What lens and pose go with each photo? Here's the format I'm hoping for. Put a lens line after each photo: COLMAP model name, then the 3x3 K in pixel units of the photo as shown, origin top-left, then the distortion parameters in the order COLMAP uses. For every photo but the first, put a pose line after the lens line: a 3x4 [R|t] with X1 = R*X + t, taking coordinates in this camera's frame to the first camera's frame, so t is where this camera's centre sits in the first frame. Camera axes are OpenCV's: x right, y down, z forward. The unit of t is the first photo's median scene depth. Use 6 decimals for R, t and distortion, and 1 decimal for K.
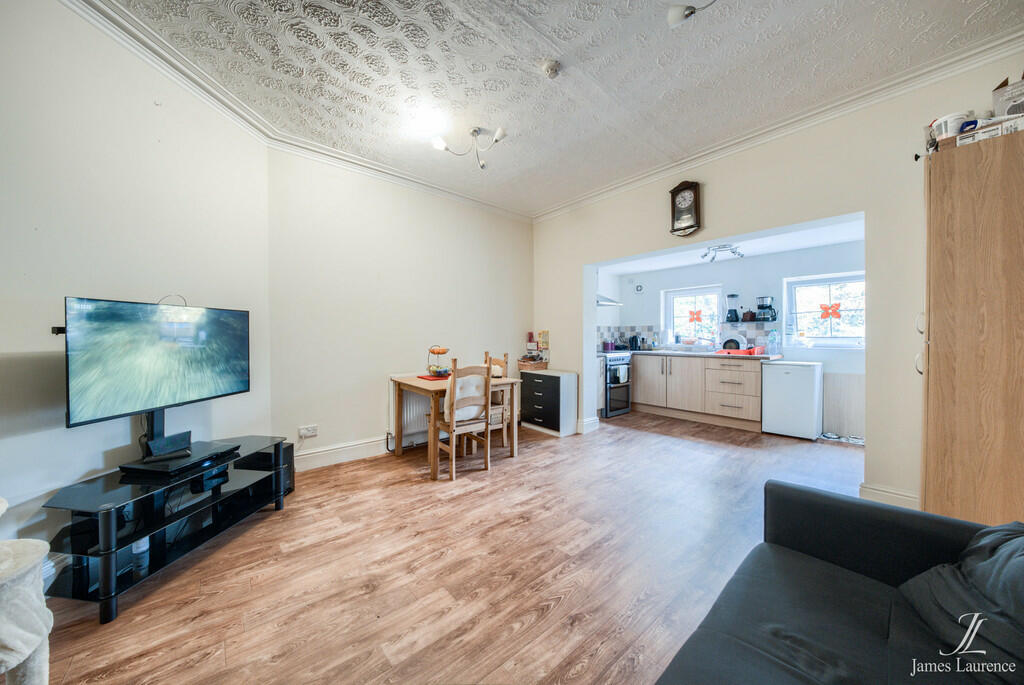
lens RADIAL K [[345.0, 0, 510.9], [0, 345.0, 336.1], [0, 0, 1]] dist [-0.009386, -0.000091]
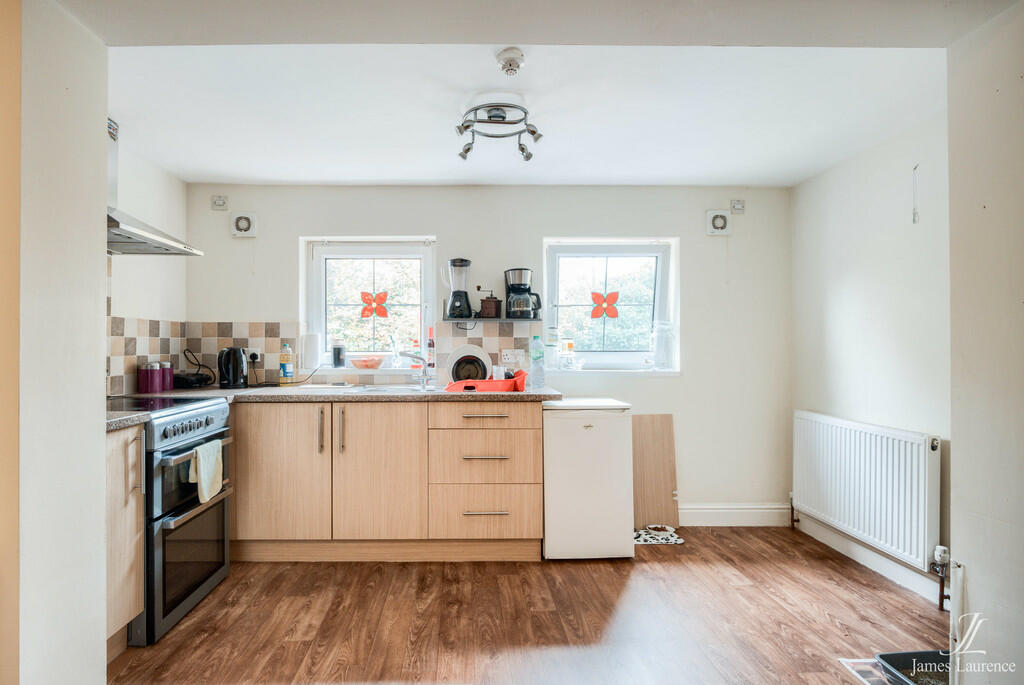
lens RADIAL K [[552.9, 0, 511.4], [0, 552.9, 348.0], [0, 0, 1]] dist [-0.017364, 0.000606]
pose [[0.644779, 0.002230, 0.764366, 0.121316], [-0.000493, 0.999997, -0.002501, 0.000299], [-0.764369, 0.001236, 0.644778, 0.469025]]
